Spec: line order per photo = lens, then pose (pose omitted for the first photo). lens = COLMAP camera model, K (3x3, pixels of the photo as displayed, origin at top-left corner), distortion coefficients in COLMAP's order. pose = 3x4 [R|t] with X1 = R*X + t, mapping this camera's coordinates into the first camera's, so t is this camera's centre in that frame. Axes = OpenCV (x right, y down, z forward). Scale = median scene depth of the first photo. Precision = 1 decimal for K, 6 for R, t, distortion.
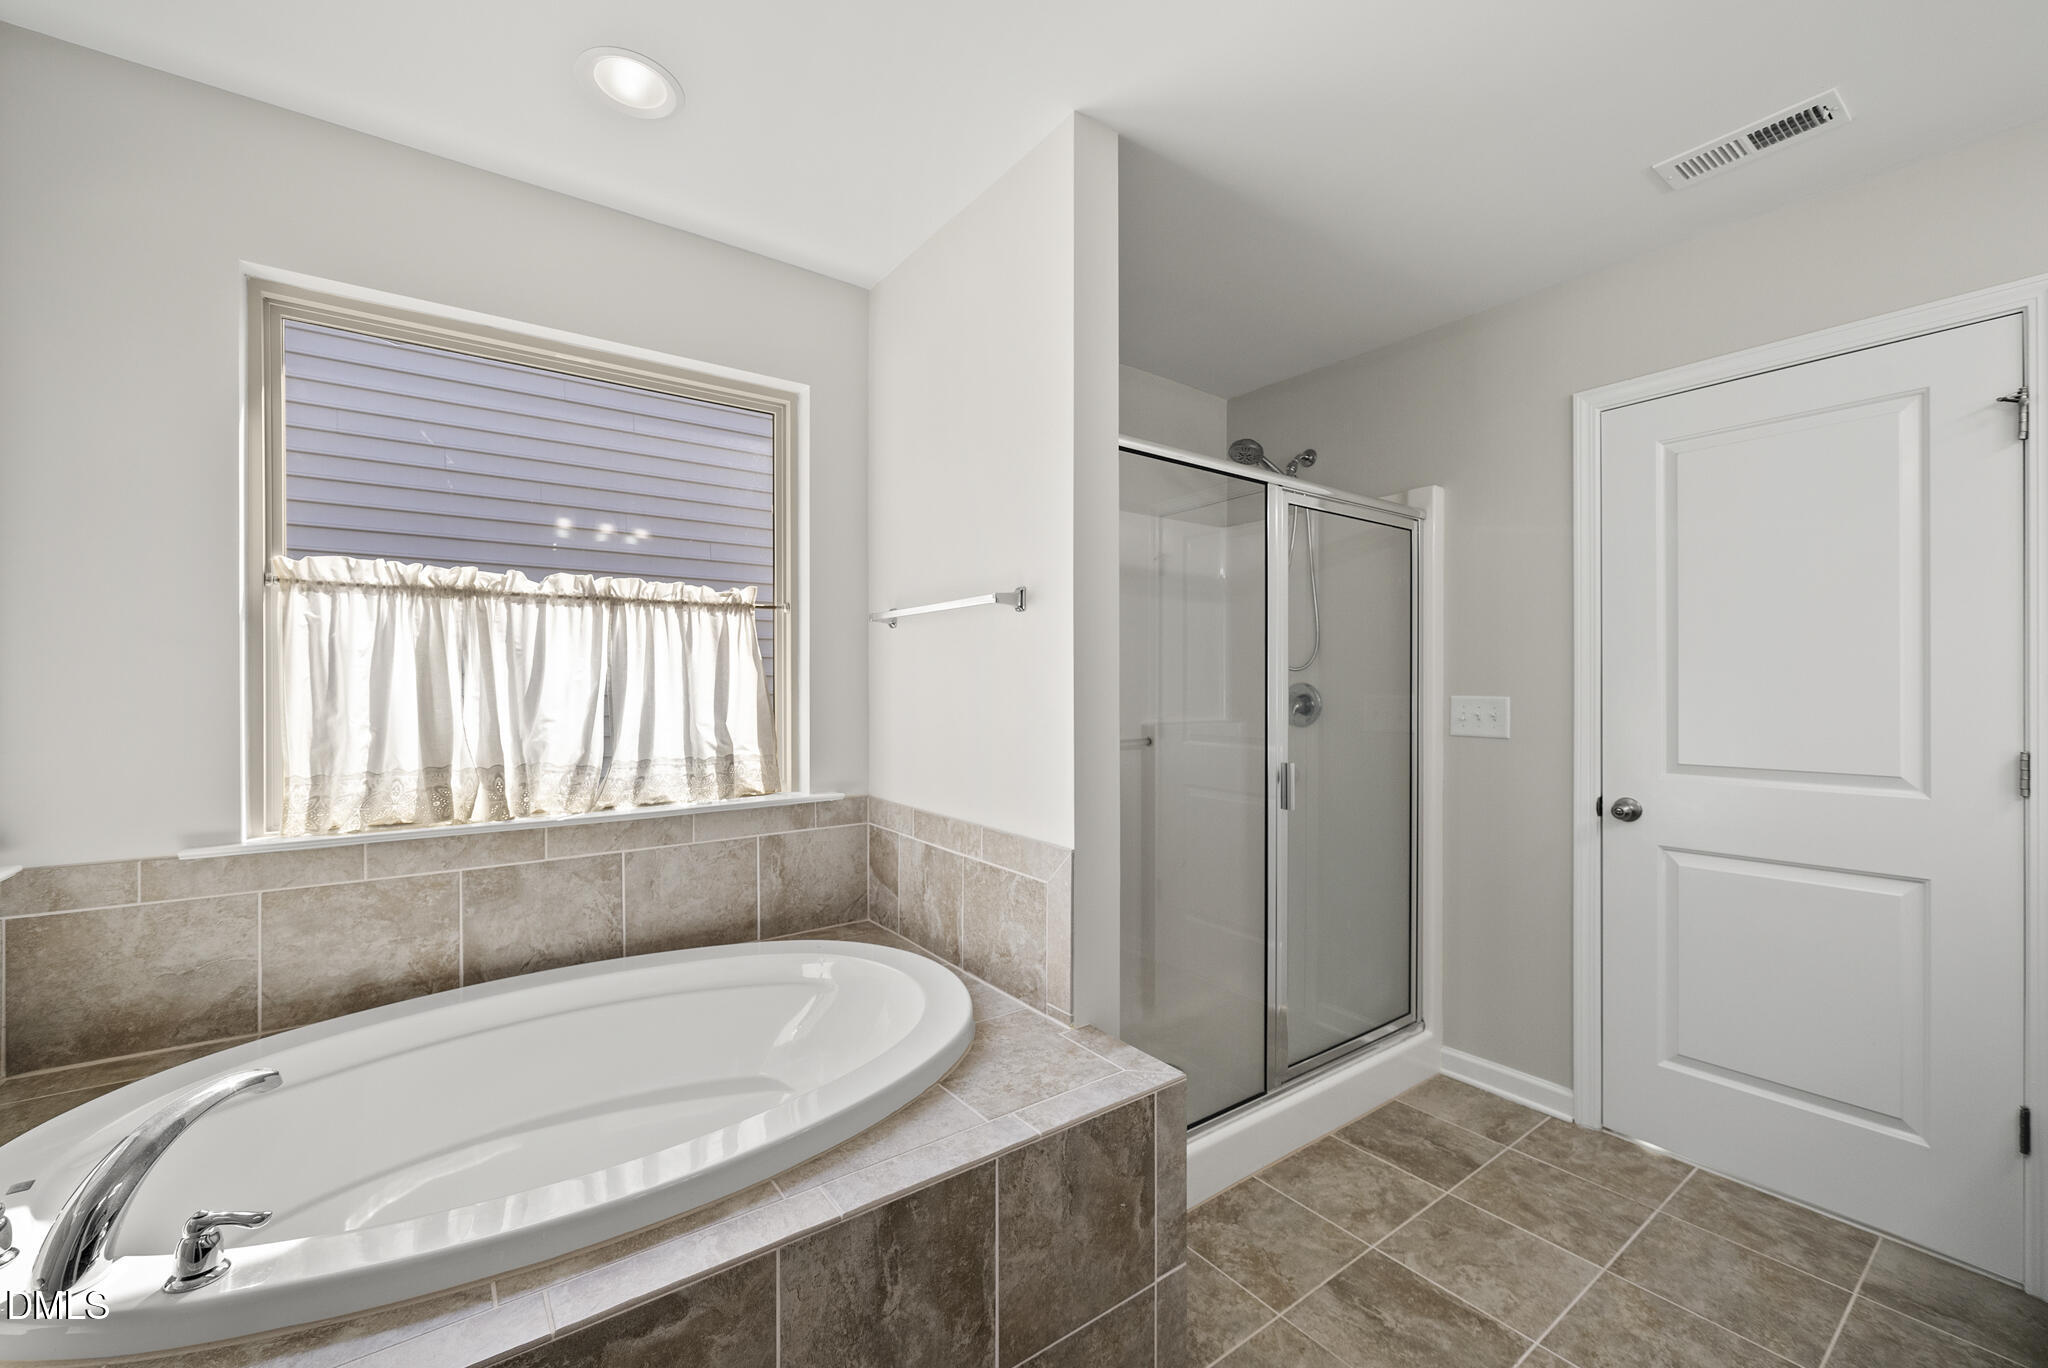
lens RADIAL K [[902.0, 0, 1015.1], [0, 902.0, 700.8], [0, 0, 1]] dist [-0.003926, -0.000459]
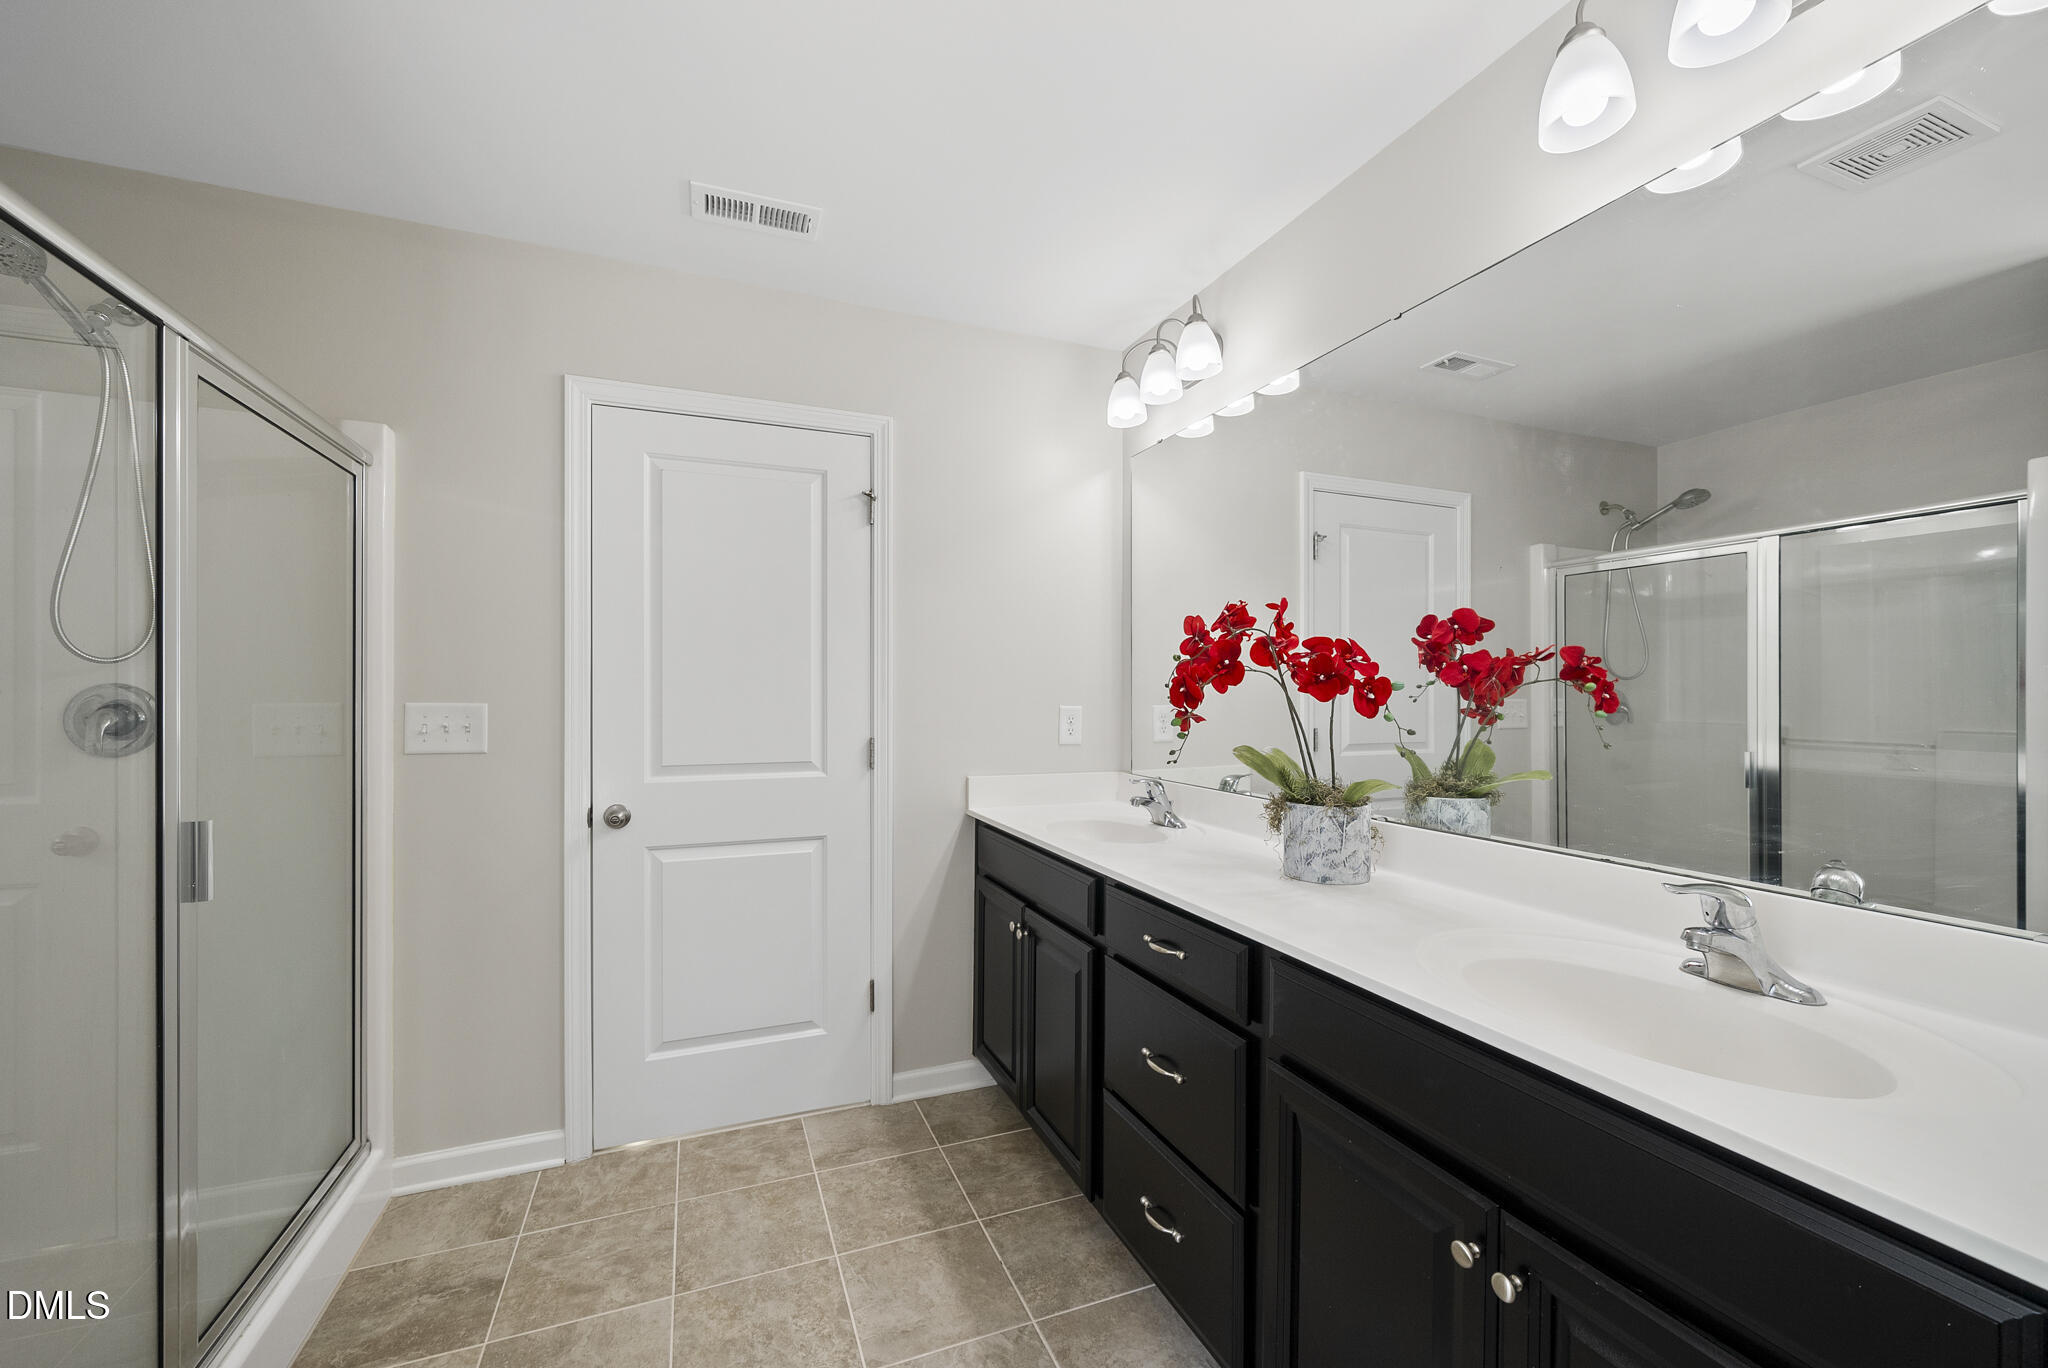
lens RADIAL K [[814.6, 0, 996.3], [0, 814.6, 699.3], [0, 0, 1]] dist [-0.002415, -0.000308]
pose [[0.218239, -0.004743, 0.975884, -0.103265], [0.011870, 0.999927, 0.002205, -0.004939], [-0.975823, 0.011103, 0.218280, 0.408978]]
